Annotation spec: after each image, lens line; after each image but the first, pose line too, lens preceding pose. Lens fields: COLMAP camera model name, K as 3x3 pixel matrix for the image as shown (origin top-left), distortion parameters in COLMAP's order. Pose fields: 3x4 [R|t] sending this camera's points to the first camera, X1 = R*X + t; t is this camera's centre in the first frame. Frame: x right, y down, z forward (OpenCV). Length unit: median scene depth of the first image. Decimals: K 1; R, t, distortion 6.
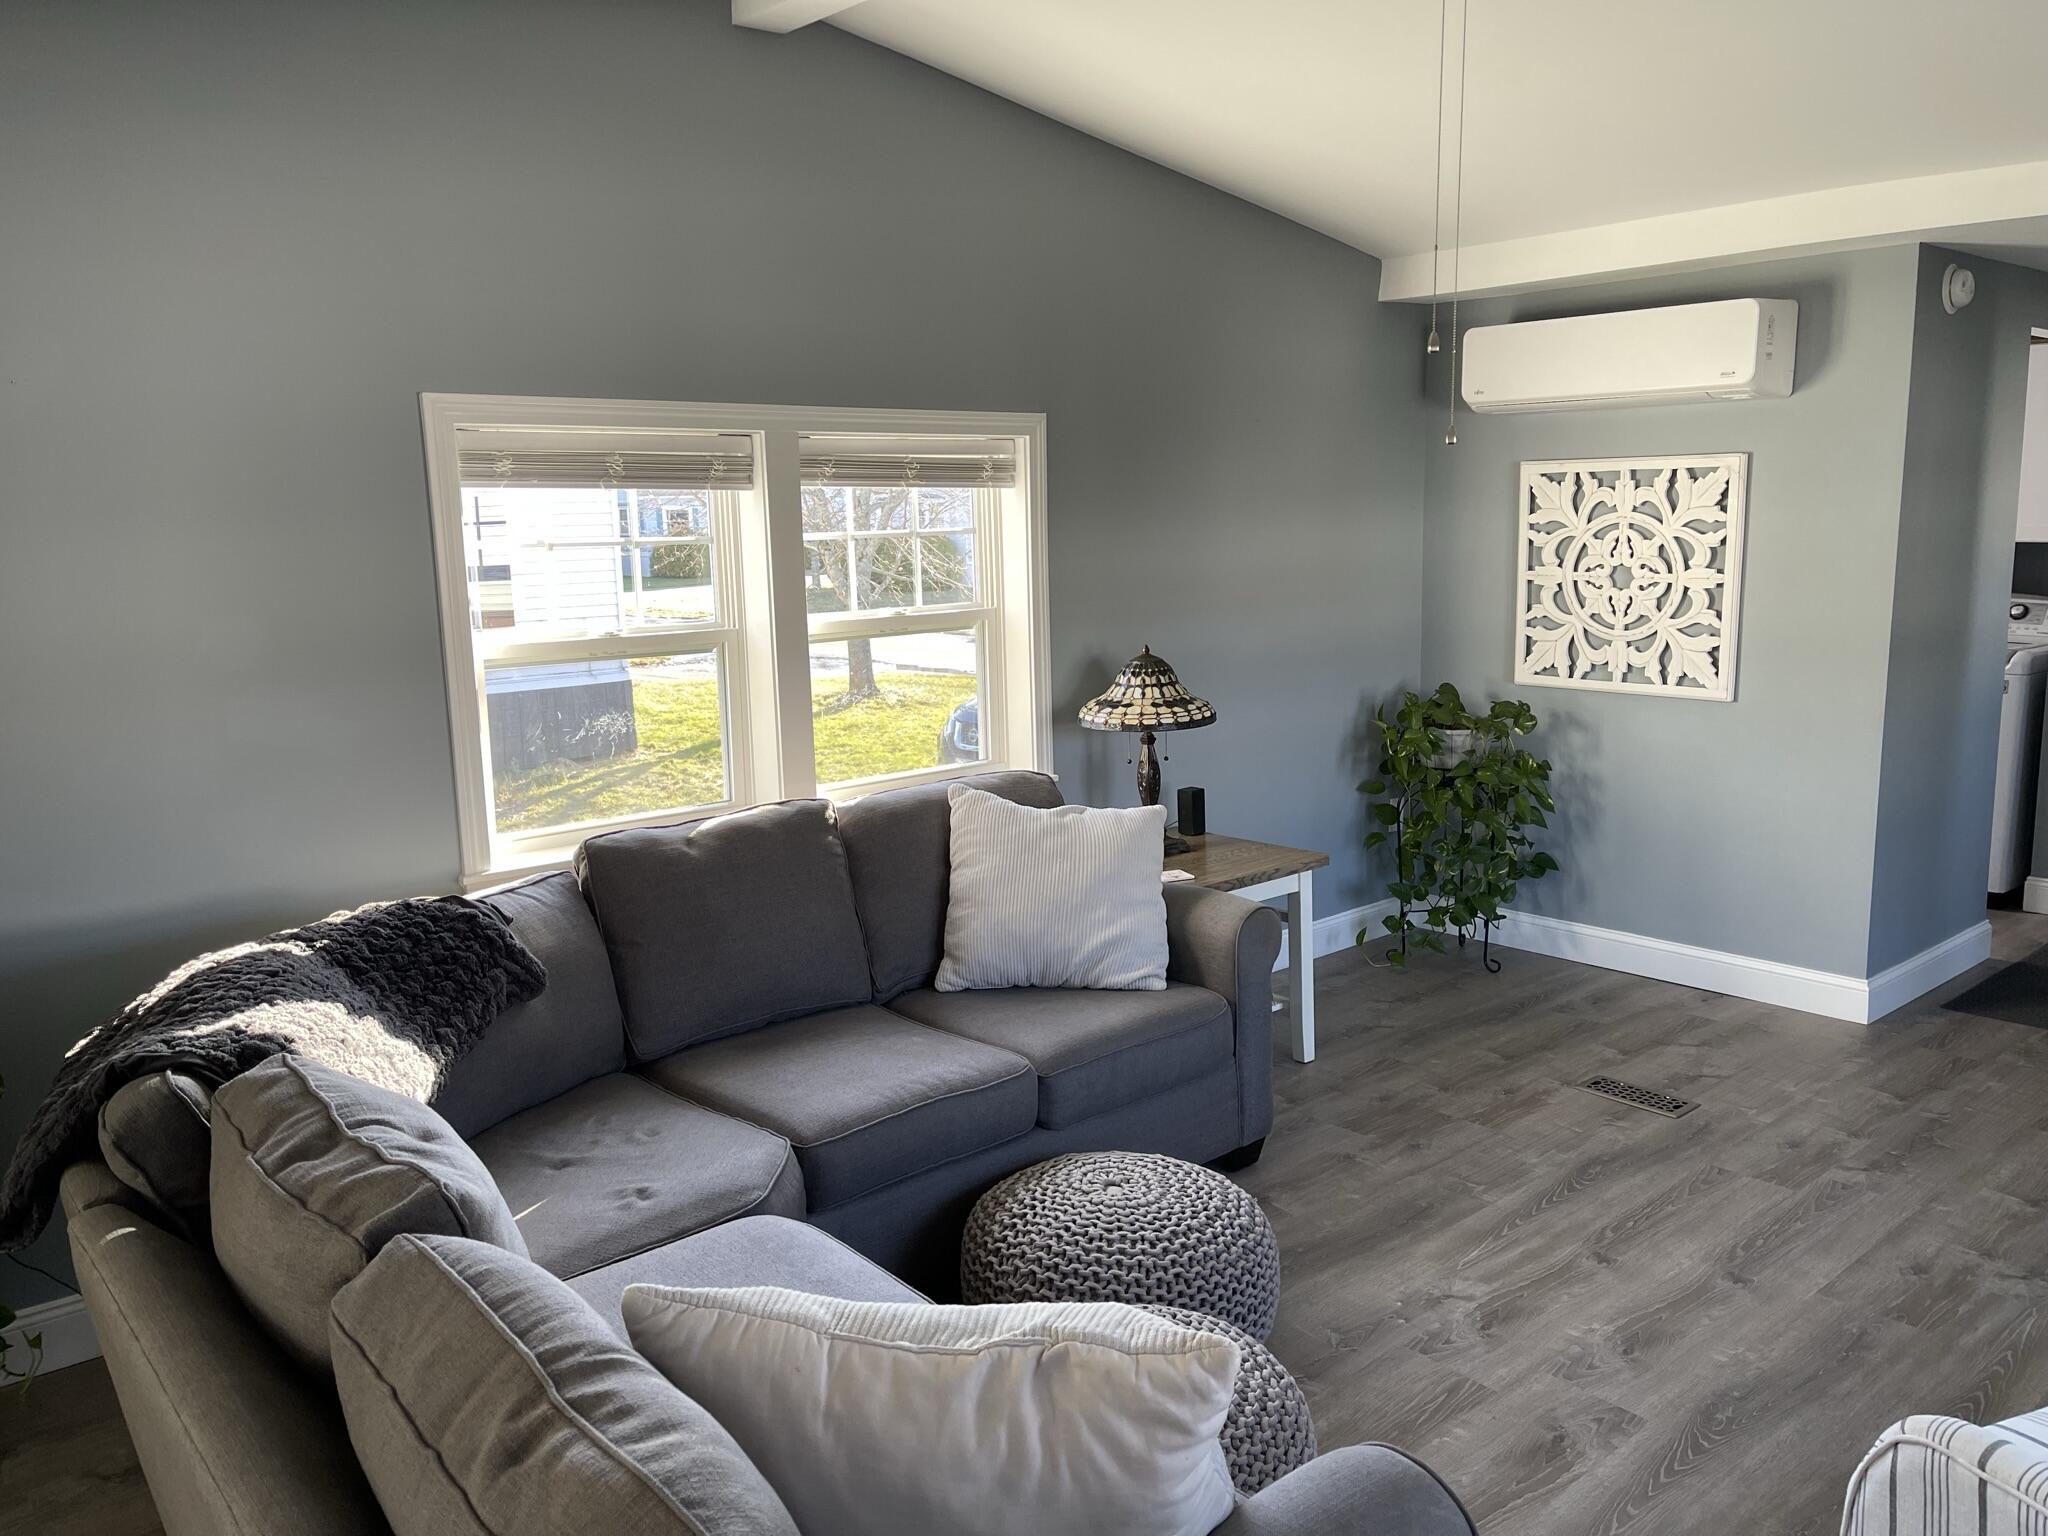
lens RADIAL K [[1538.6, 0, 1024.0], [0, 1538.6, 768.0], [0, 0, 1]] dist [0.081469, -0.112594]
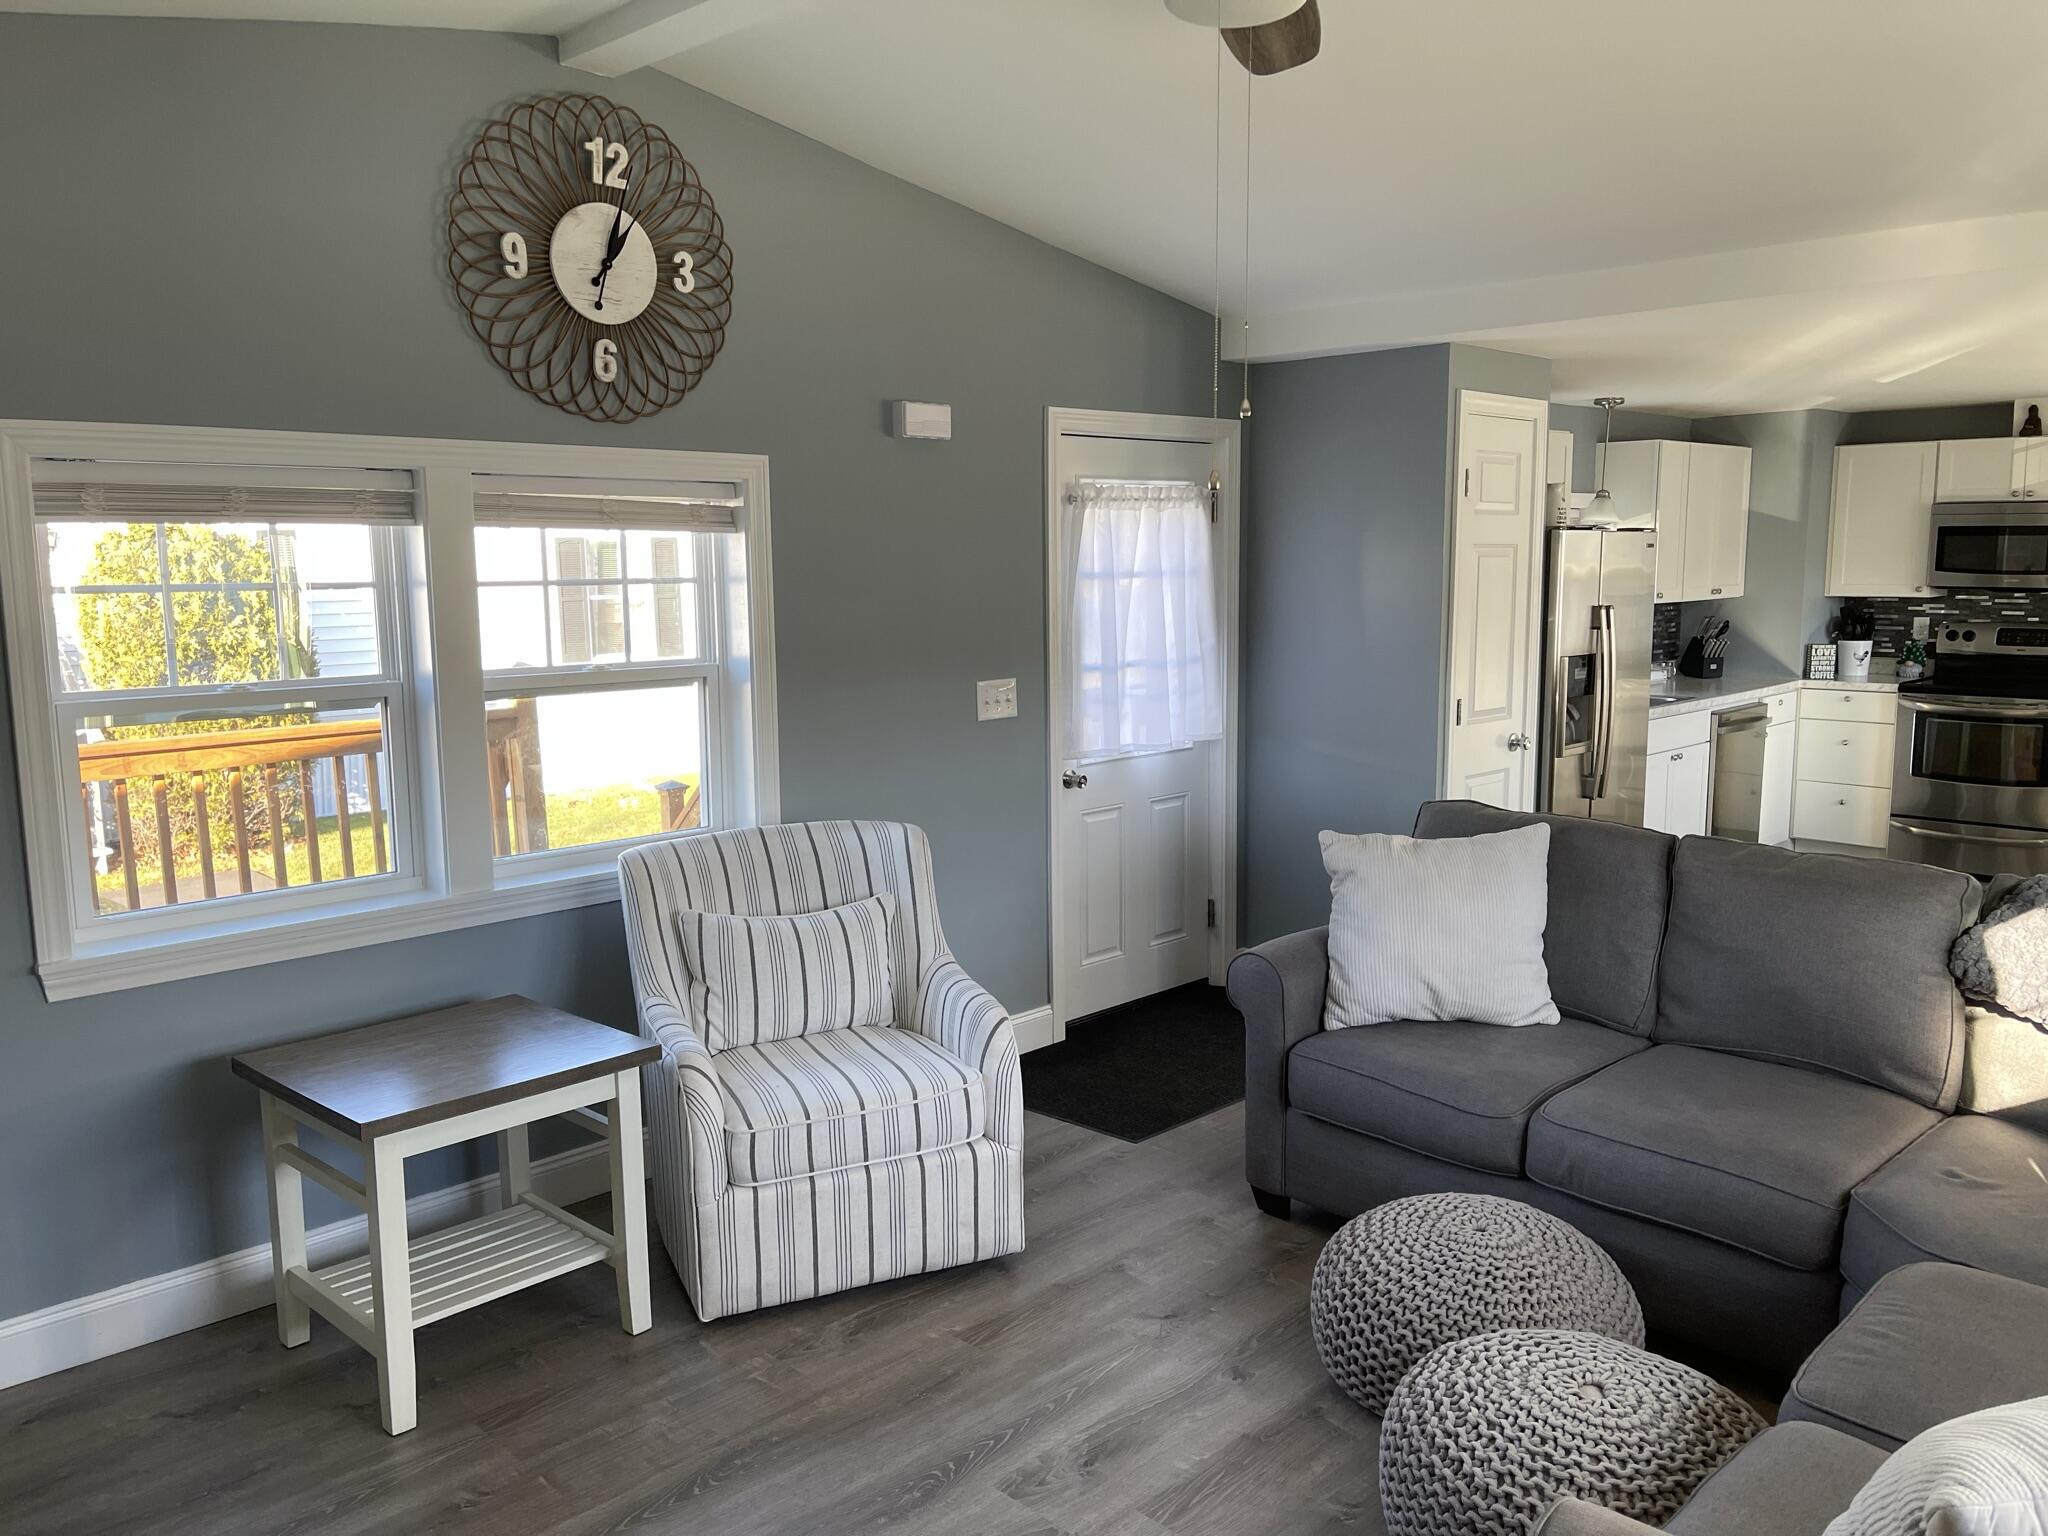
lens RADIAL K [[1546.4, 0, 1049.1], [0, 1546.4, 766.6], [0, 0, 1]] dist [0.060514, -0.084755]
pose [[-0.996821, 0.040207, -0.068780, 0.233476], [0.016986, 0.950719, 0.309589, -0.179264], [0.077838, 0.307437, -0.948380, 1.010550]]
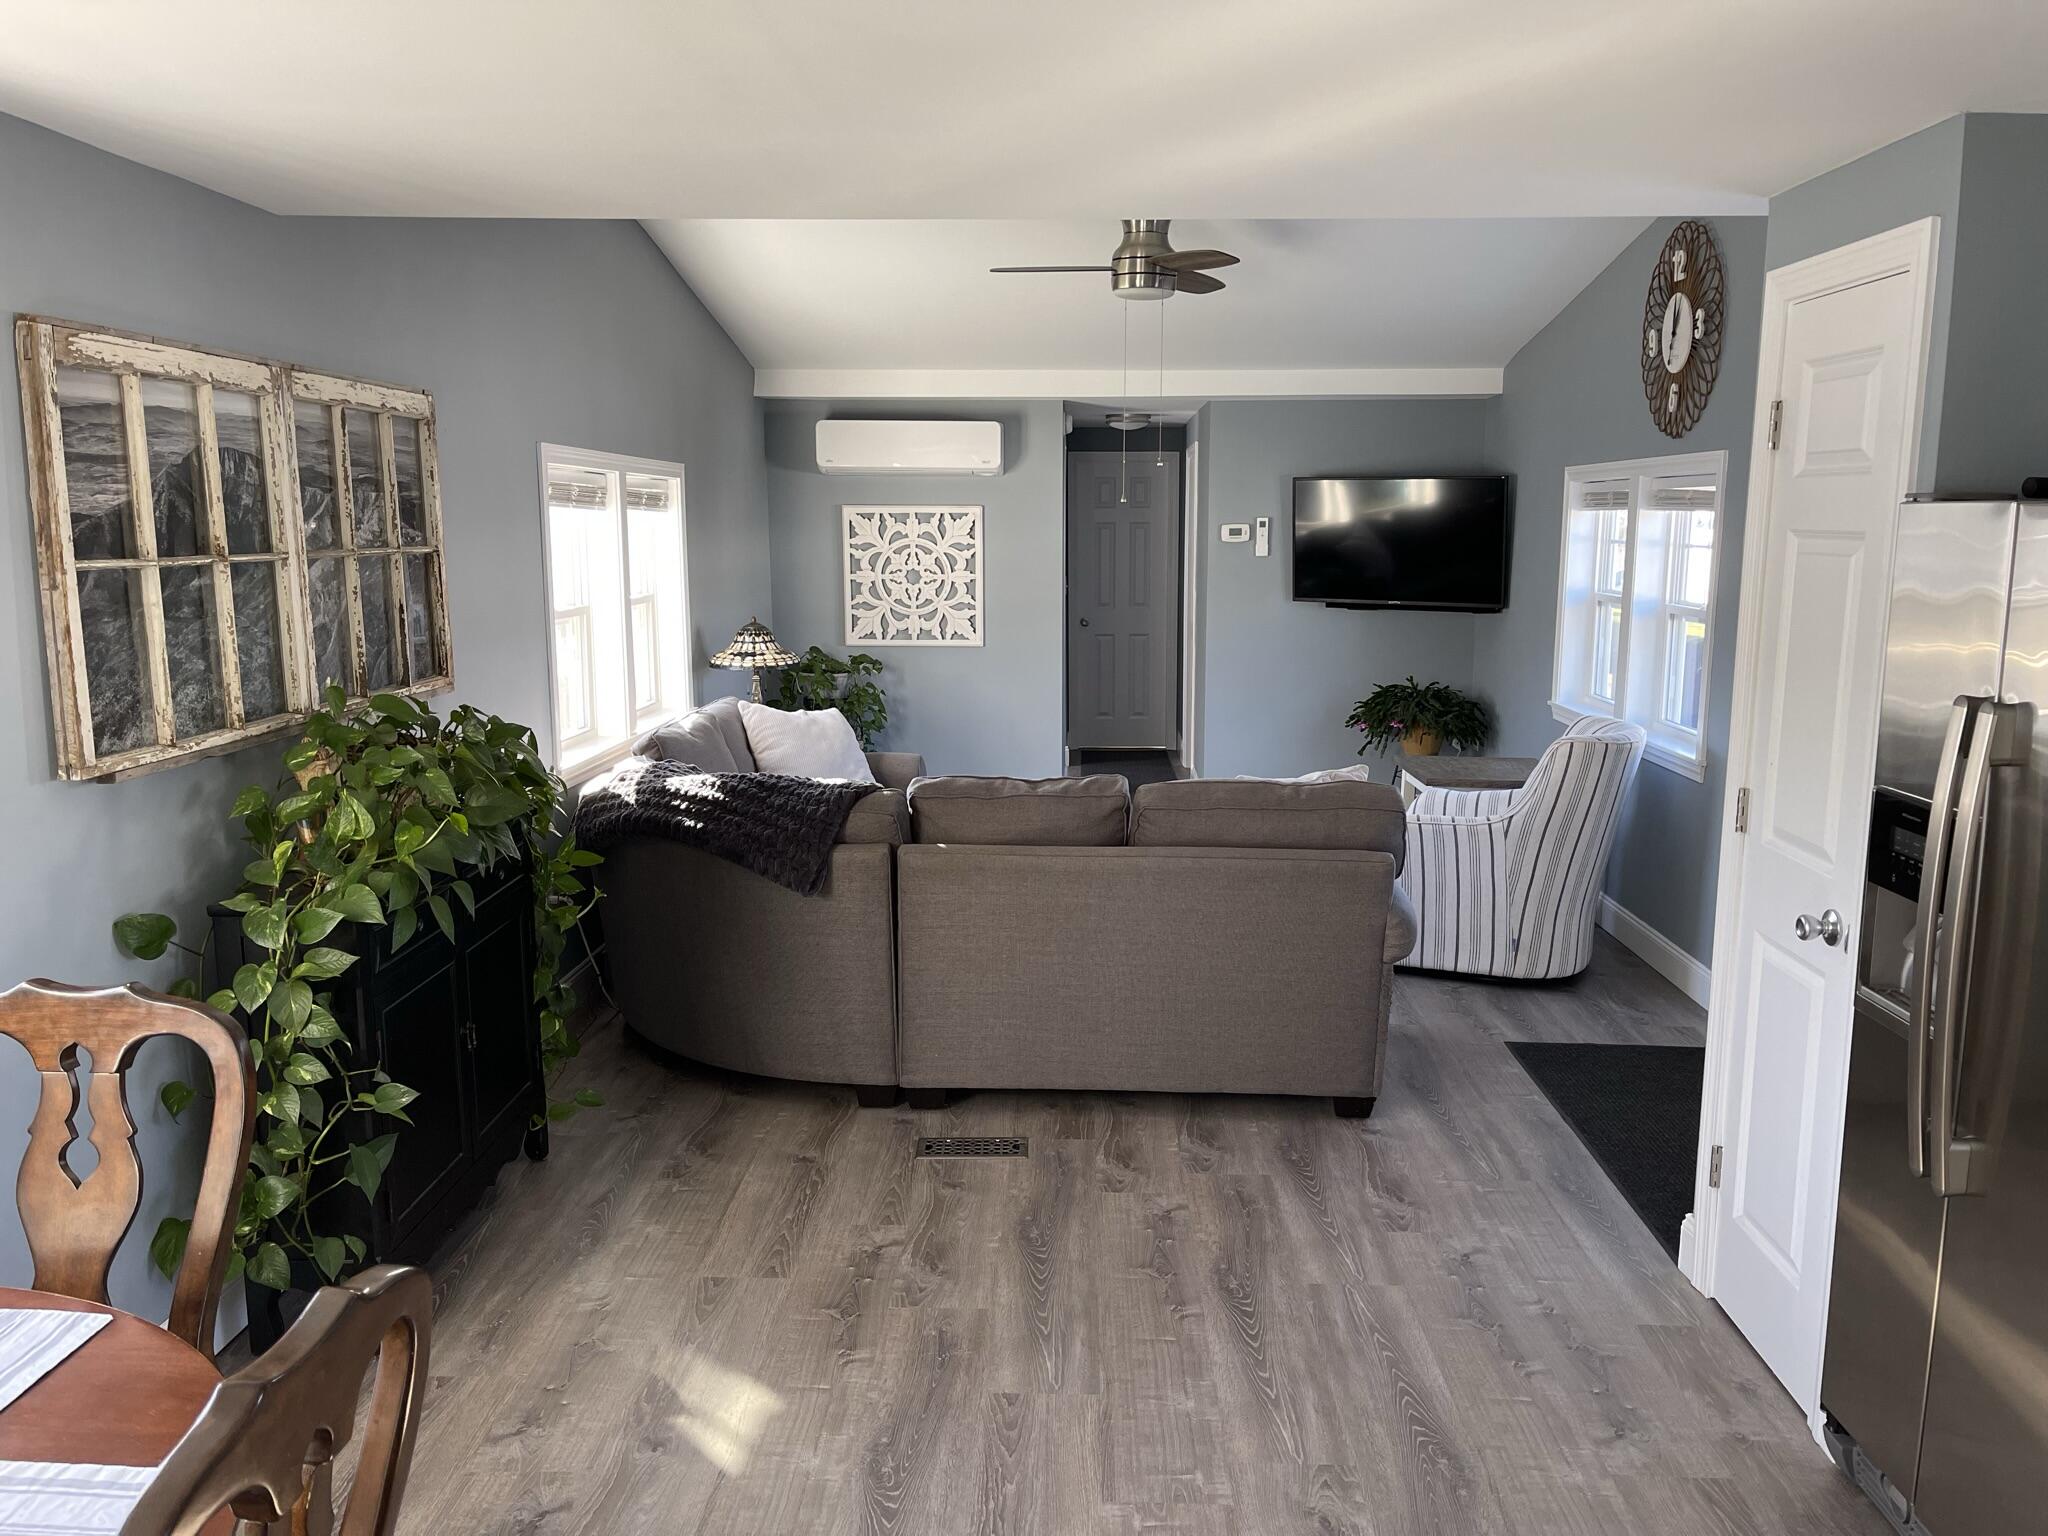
lens RADIAL K [[1559.3, 0, 1024.0], [0, 1559.3, 768.0], [0, 0, 1]] dist [0.013053, 0.007305]
pose [[0.683348, -0.091330, 0.724358, -0.805806], [0.109088, 0.993780, 0.022387, 0.059786], [-0.721897, 0.063721, 0.689060, -0.239175]]
